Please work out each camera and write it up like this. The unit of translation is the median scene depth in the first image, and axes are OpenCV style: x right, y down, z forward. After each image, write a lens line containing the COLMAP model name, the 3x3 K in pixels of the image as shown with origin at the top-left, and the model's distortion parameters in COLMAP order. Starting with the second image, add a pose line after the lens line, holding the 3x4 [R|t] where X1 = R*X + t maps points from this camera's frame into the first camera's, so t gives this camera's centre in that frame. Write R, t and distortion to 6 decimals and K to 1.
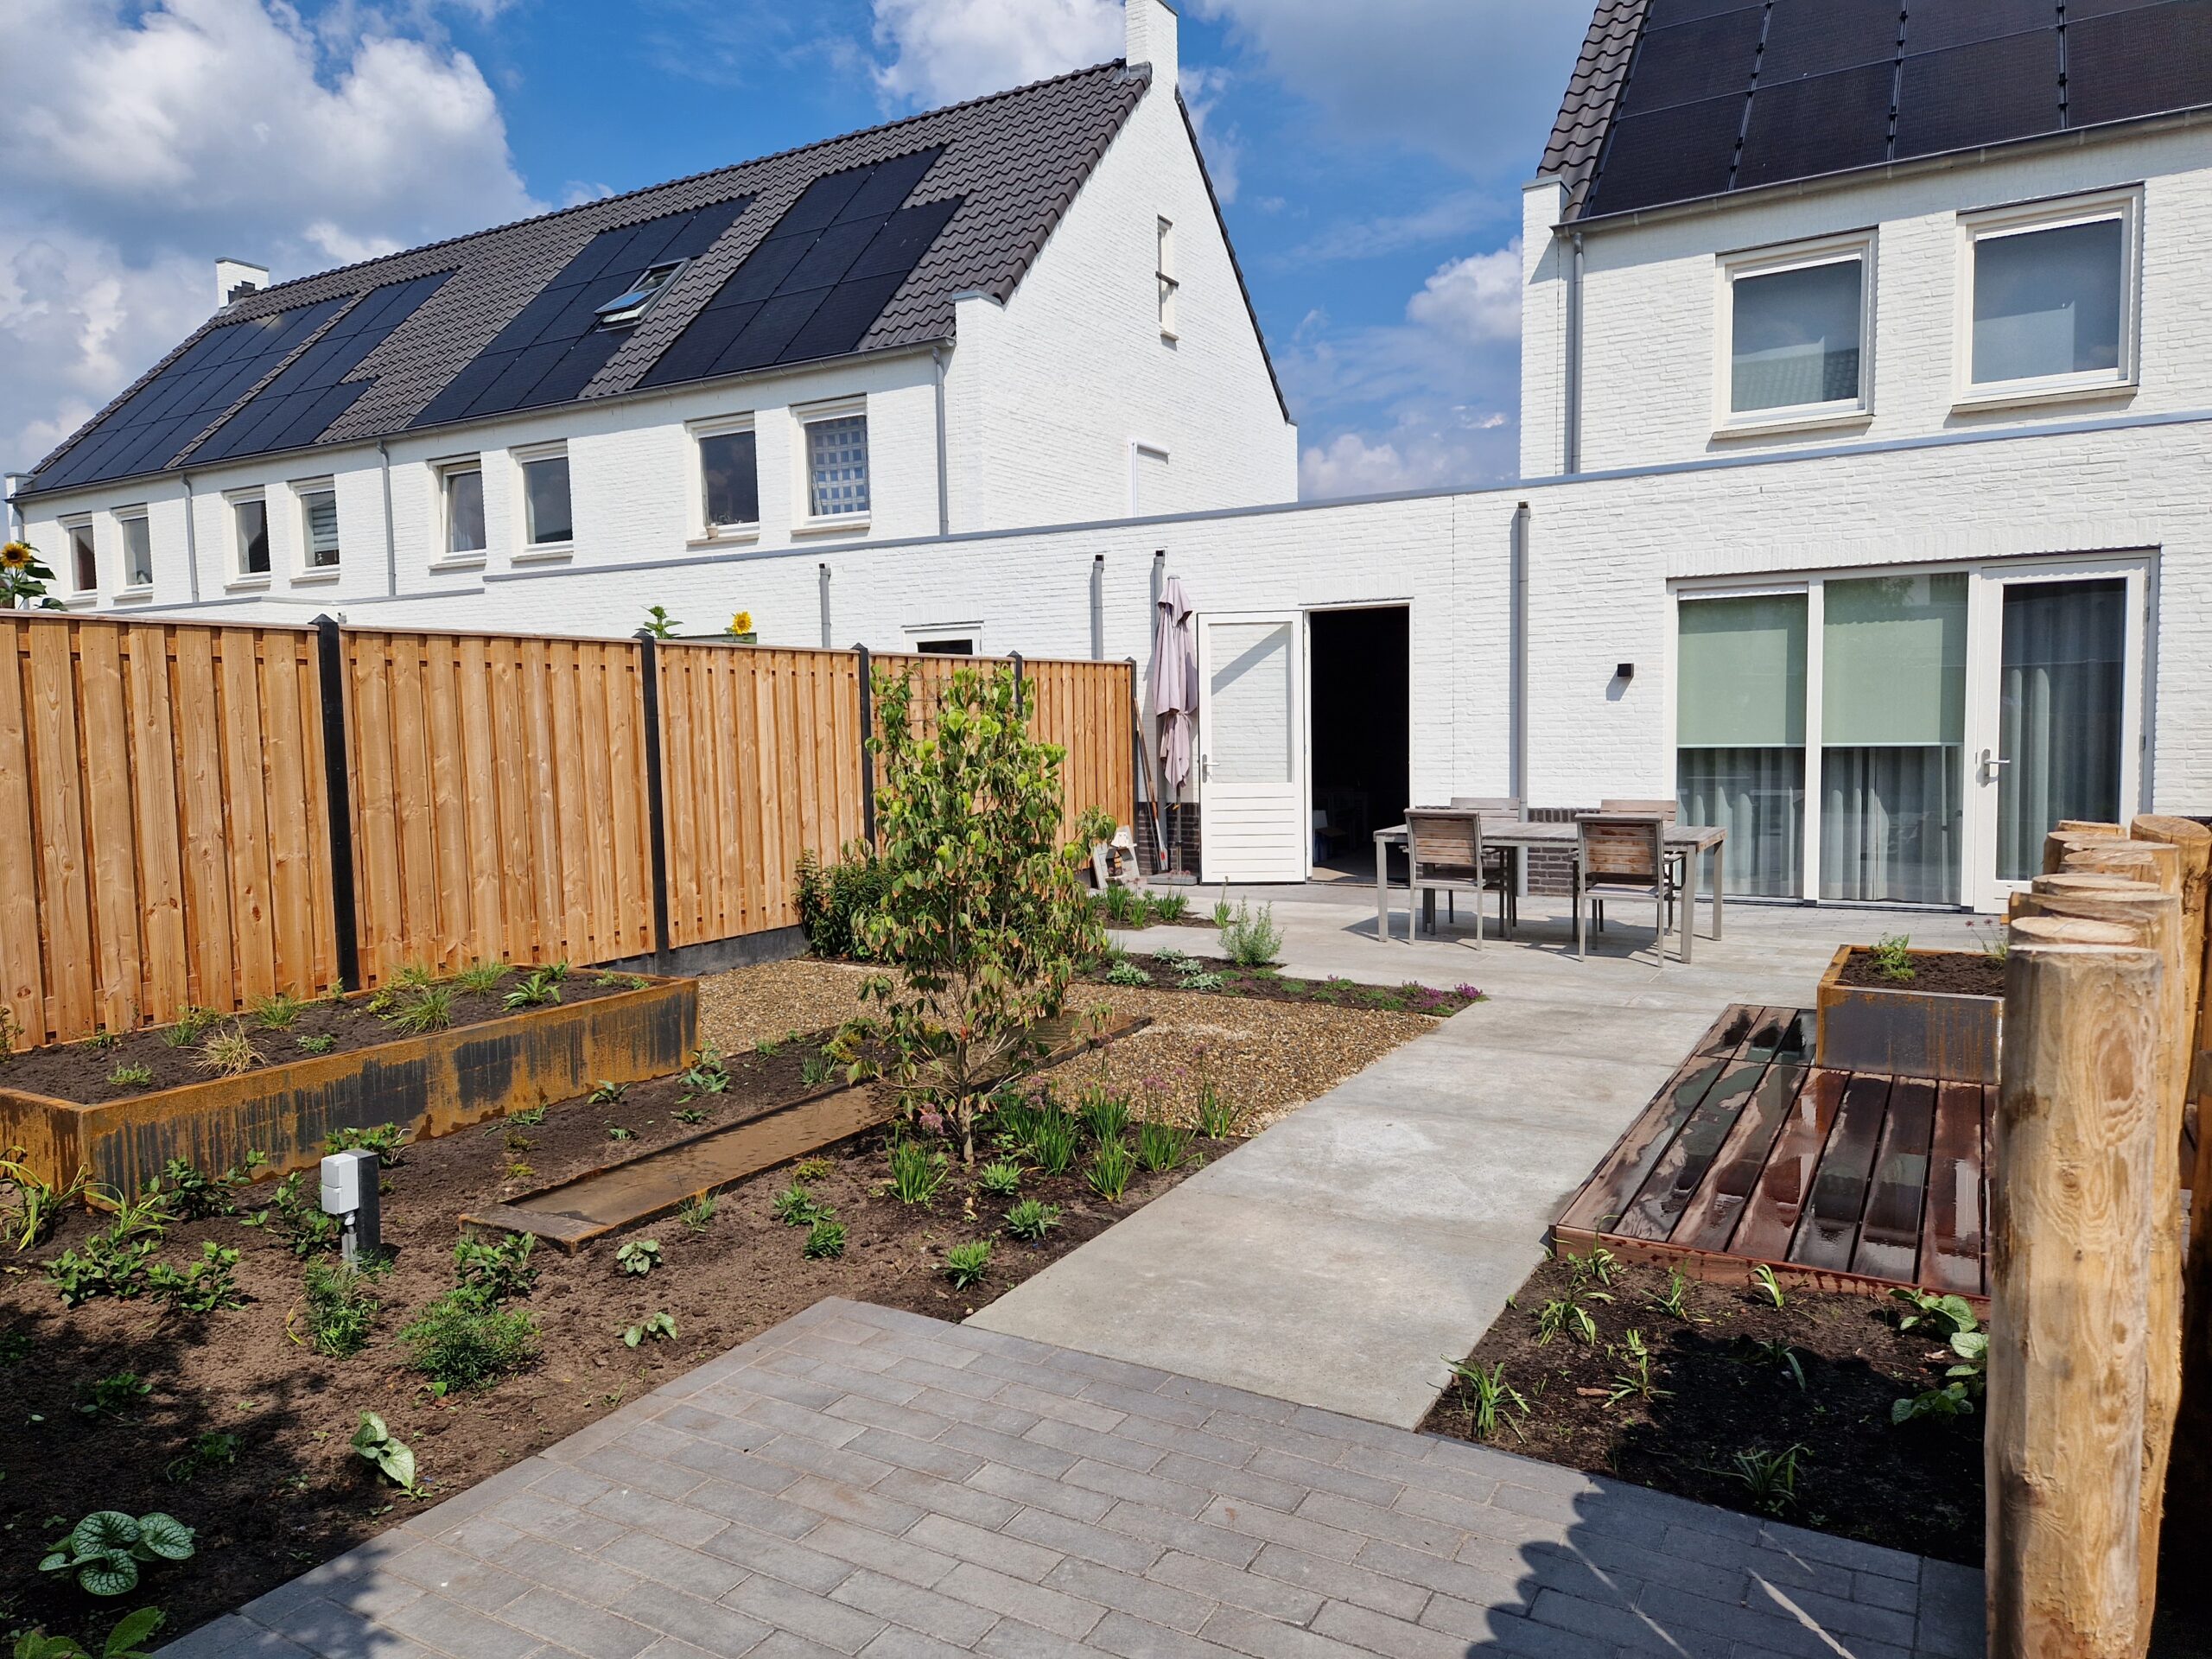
lens RADIAL K [[1472.9, 0, 1117.0], [0, 1472.9, 827.8], [0, 0, 1]] dist [0.077615, -0.069299]
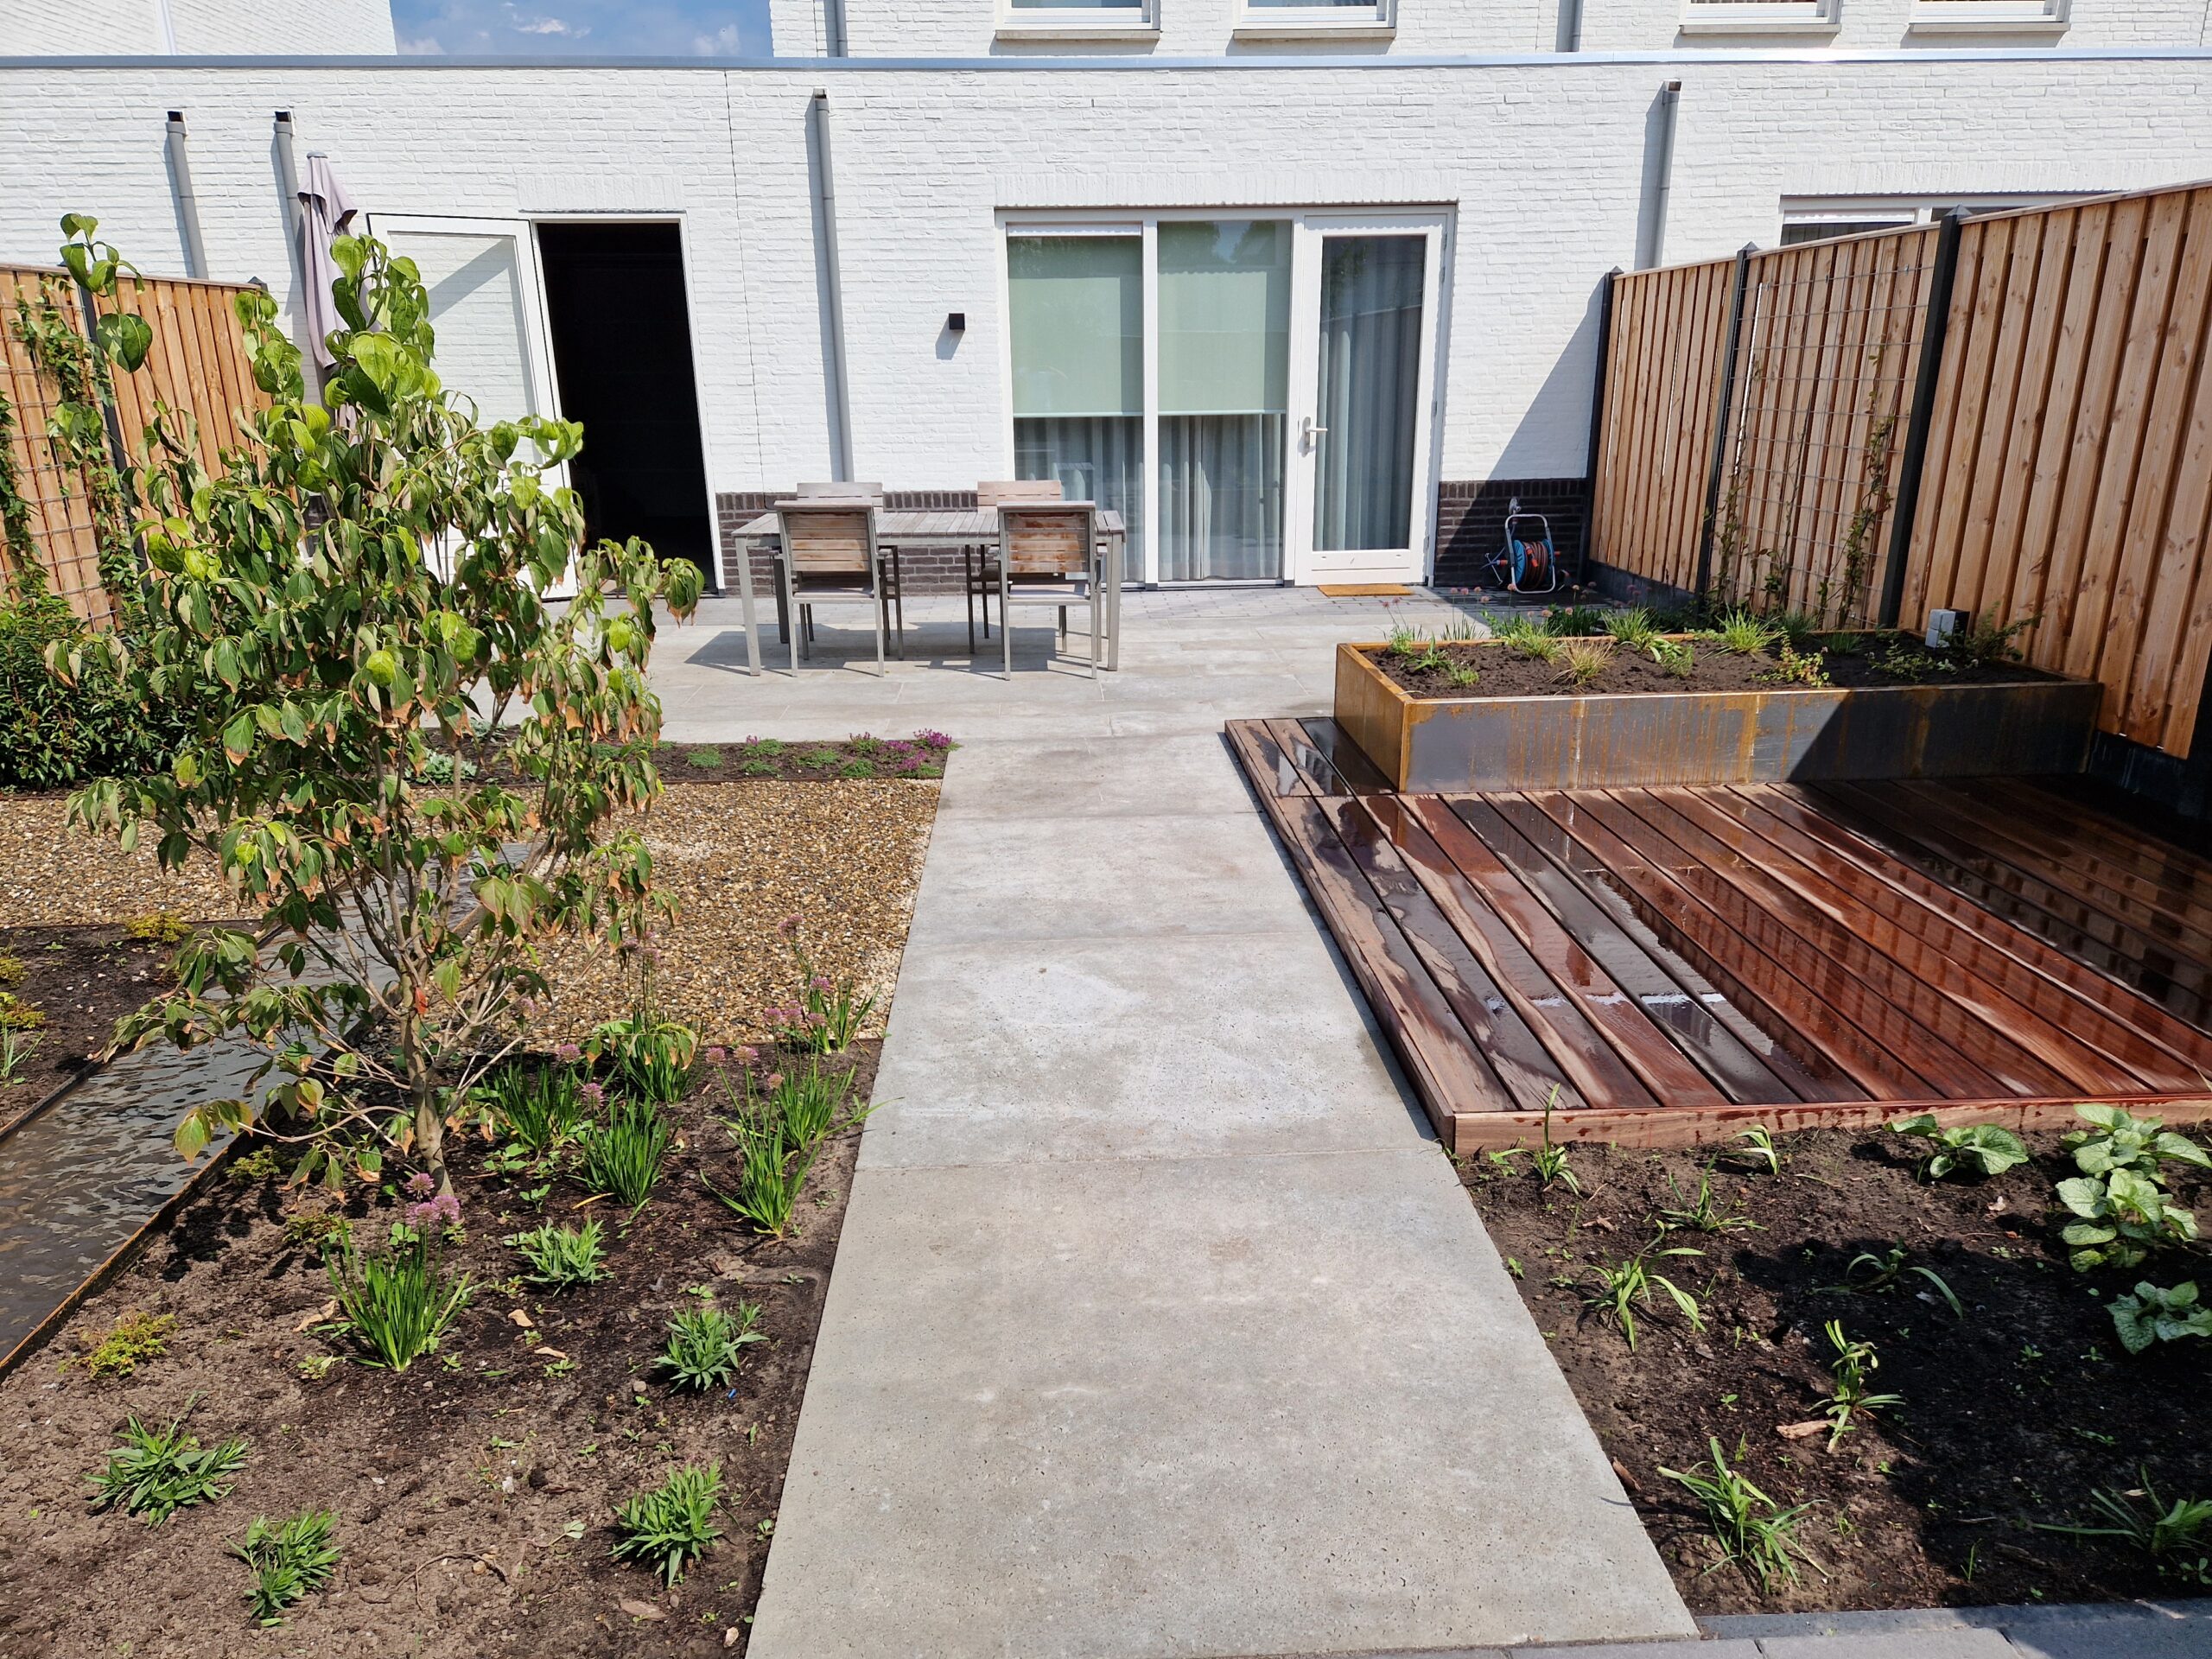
lens RADIAL K [[1478.4, 0, 1122.4], [0, 1478.4, 842.2], [0, 0, 1]] dist [0.077497, -0.071906]
pose [[0.838043, -0.157423, 0.522400, -0.080445], [0.037250, 0.971745, 0.233075, -0.013589], [-0.544331, -0.175868, 0.820228, 0.221211]]
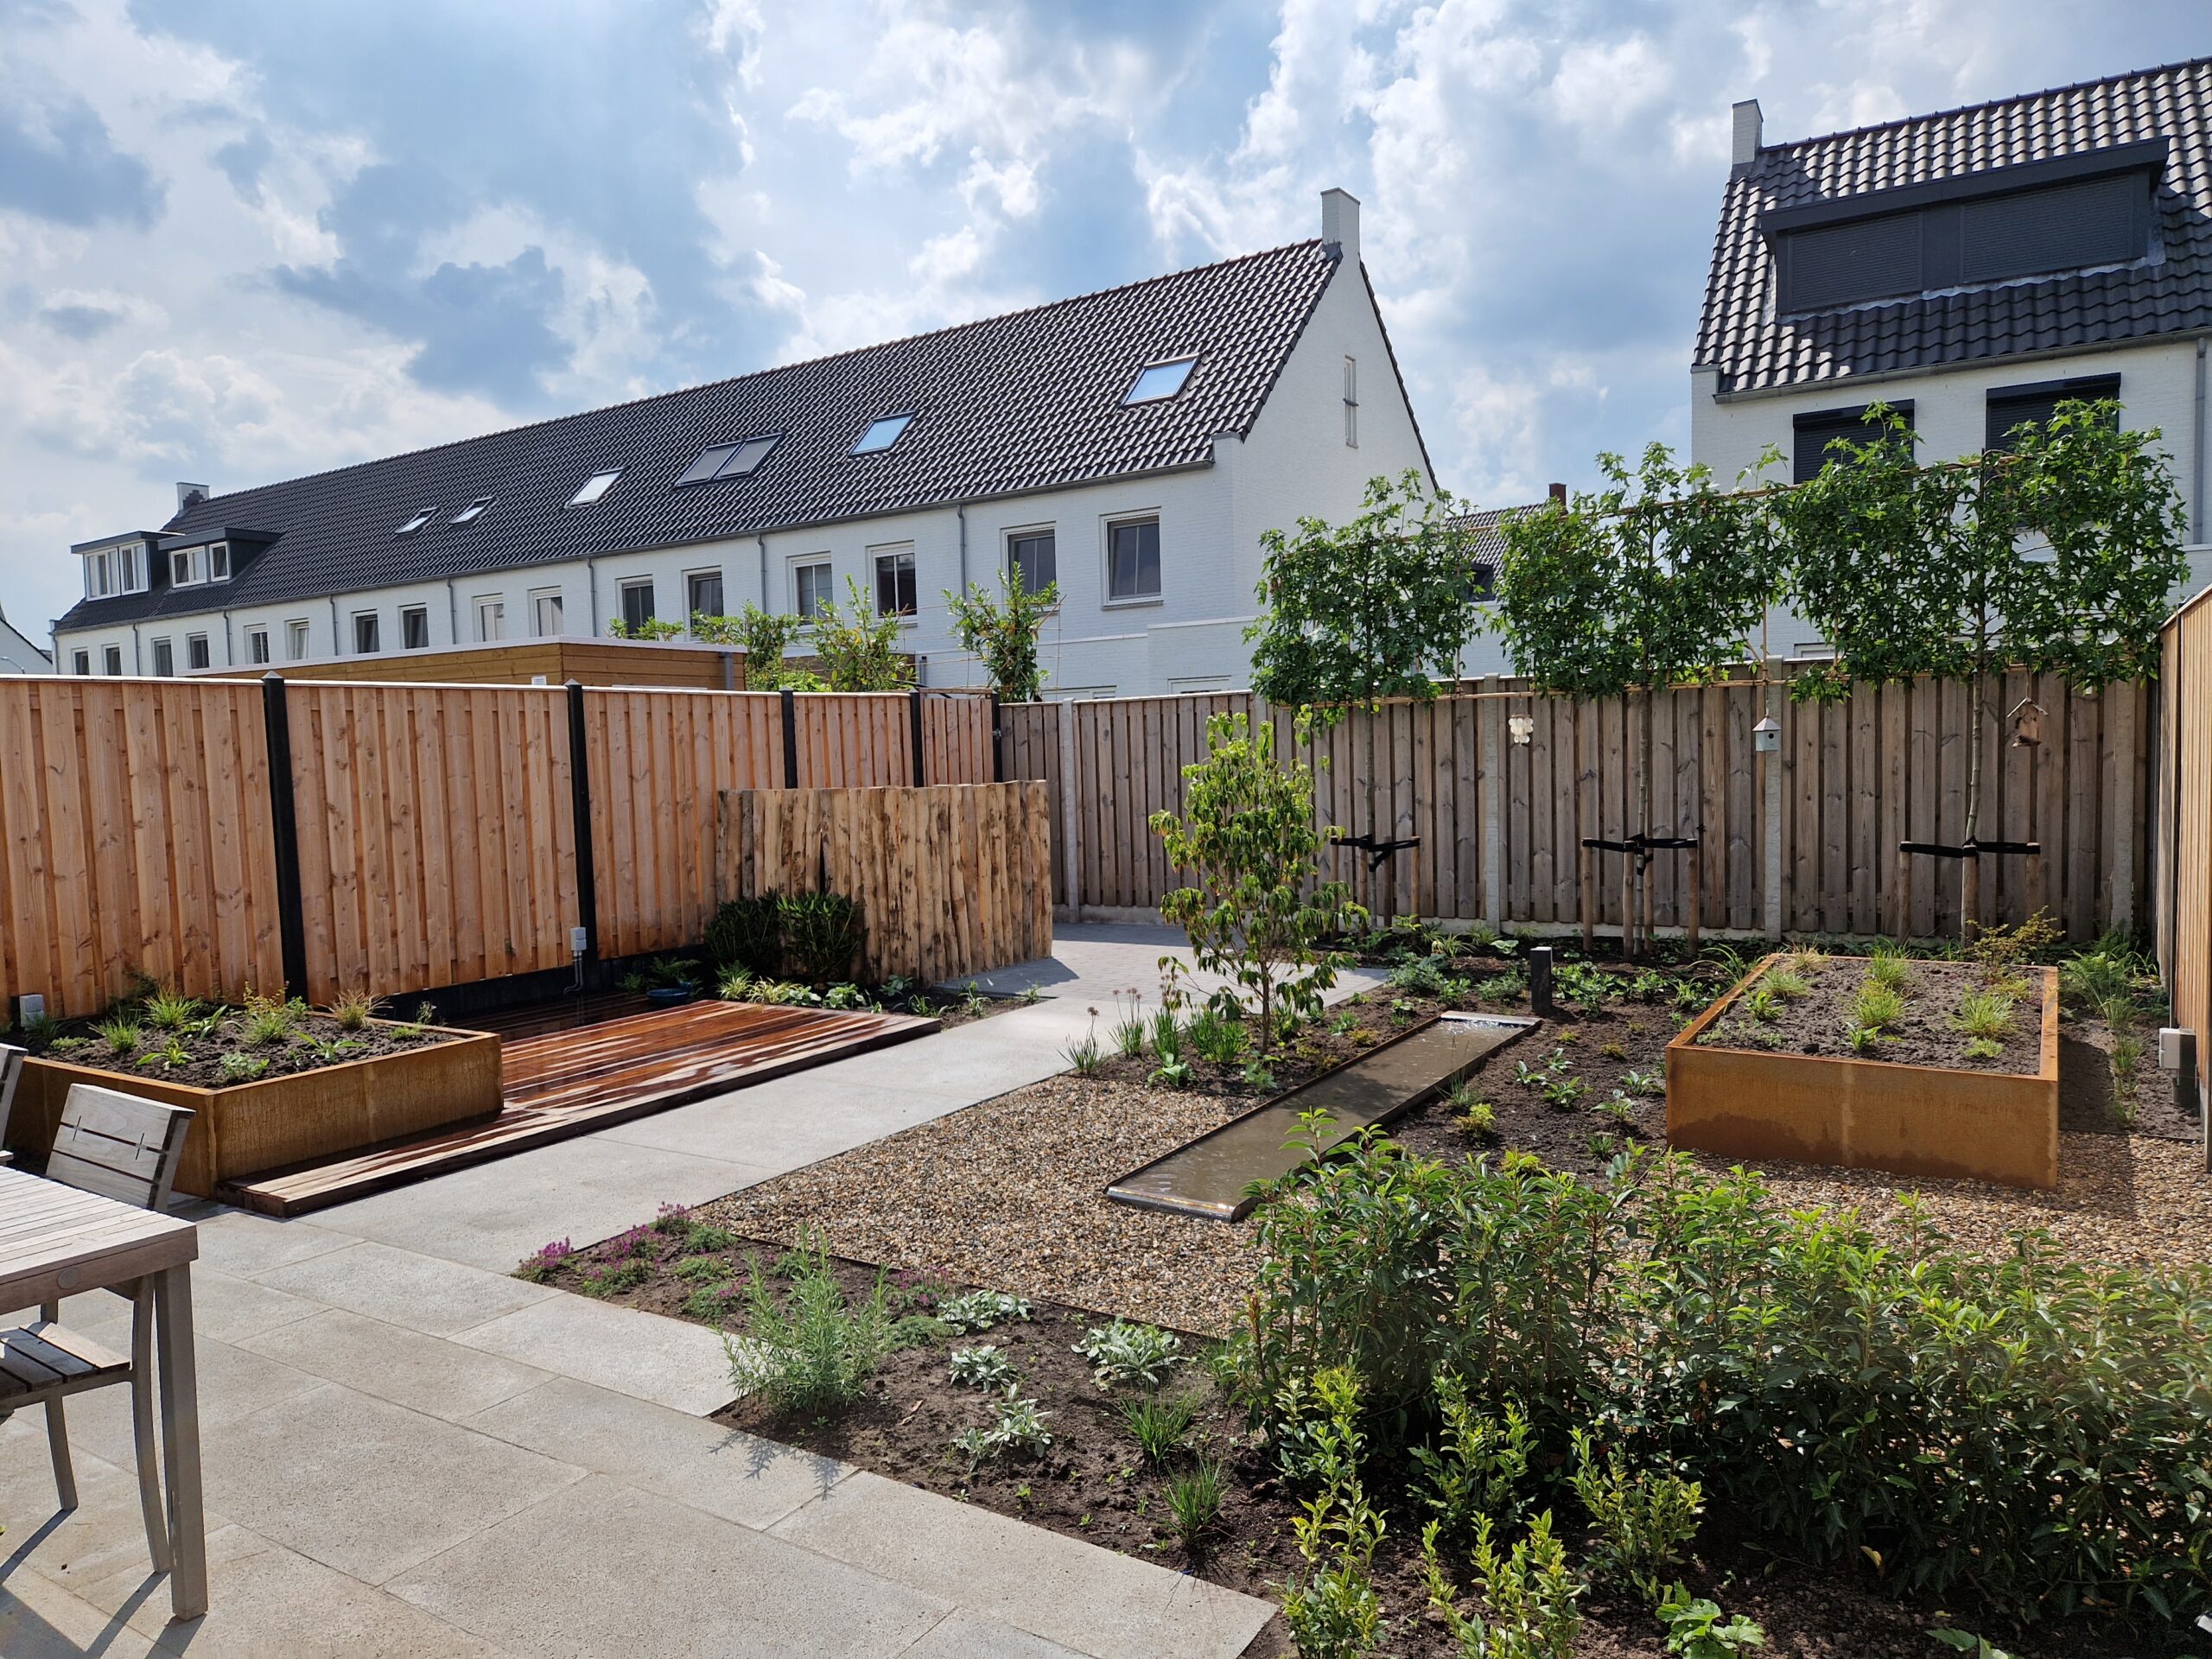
lens RADIAL K [[1461.8, 0, 1100.1], [0, 1461.8, 837.7], [0, 0, 1]] dist [0.080128, -0.073388]
pose [[-0.998038, 0.044195, 0.044341, -0.007297], [0.049945, 0.989129, 0.138309, -0.094287], [-0.037747, 0.140252, -0.989396, 1.205946]]
